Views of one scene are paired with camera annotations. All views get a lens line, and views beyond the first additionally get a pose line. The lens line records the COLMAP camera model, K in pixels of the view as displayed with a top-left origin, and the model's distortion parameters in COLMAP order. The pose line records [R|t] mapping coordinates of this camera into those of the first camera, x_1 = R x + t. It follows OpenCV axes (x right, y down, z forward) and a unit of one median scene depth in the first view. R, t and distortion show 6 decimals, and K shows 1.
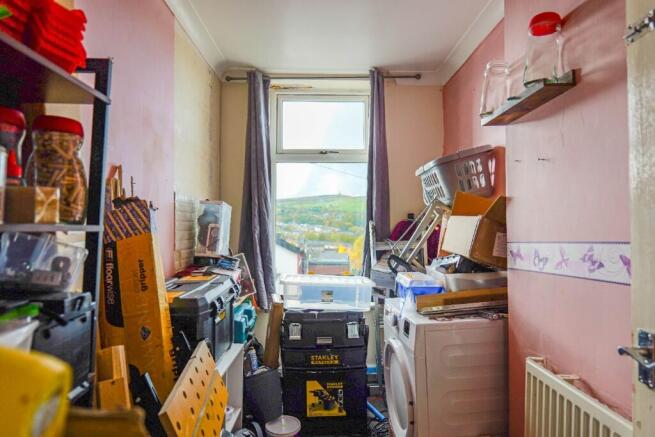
lens RADIAL K [[387.5, 0, 329.1], [0, 387.5, 224.7], [0, 0, 1]] dist [-0.004459, 0.005214]
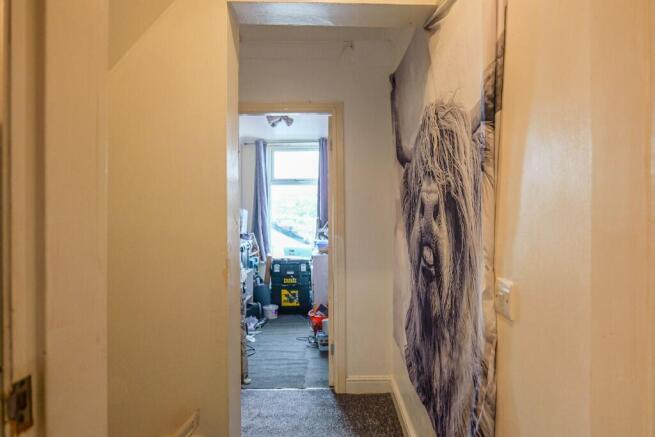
lens RADIAL K [[387.5, 0, 327.5], [0, 387.5, 216.4], [0, 0, 1]] dist [-0.004459, 0.005214]
pose [[0.999303, -0.000577, -0.037329, 0.275043], [0.001453, 0.999724, 0.023462, -0.067735], [0.037306, -0.023500, 0.999028, -1.151724]]
